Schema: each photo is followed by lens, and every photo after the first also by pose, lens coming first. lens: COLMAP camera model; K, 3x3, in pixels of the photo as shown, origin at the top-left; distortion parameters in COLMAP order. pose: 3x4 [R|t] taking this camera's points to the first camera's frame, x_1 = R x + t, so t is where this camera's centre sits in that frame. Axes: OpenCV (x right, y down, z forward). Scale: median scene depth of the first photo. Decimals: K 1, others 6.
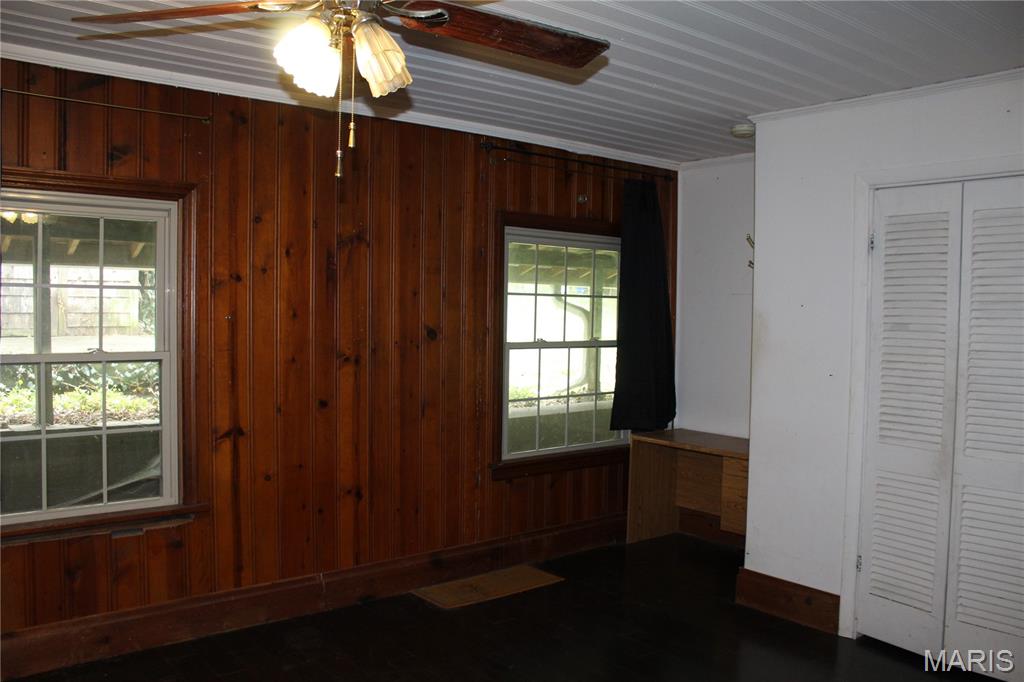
lens RADIAL K [[853.9, 0, 511.1], [0, 853.9, 344.7], [0, 0, 1]] dist [-0.109768, 0.087577]
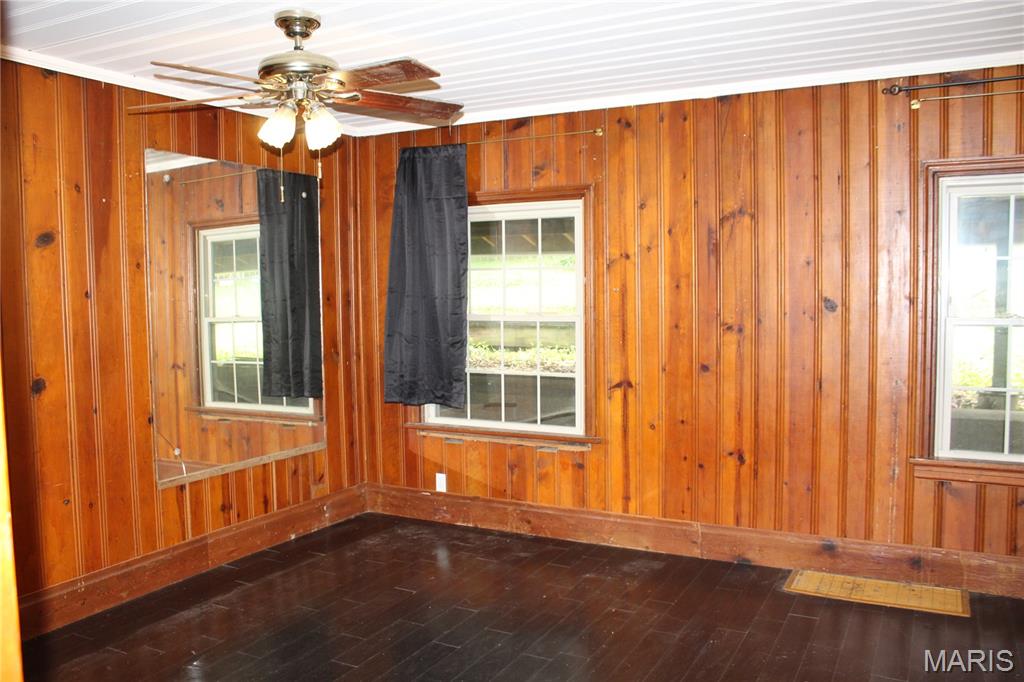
lens RADIAL K [[853.9, 0, 511.7], [0, 853.9, 339.6], [0, 0, 1]] dist [-0.109768, 0.087577]
pose [[0.399138, 0.034490, -0.916242, 0.724876], [-0.025634, 0.999321, 0.026451, 0.011695], [0.916533, 0.012929, 0.399751, 0.362452]]
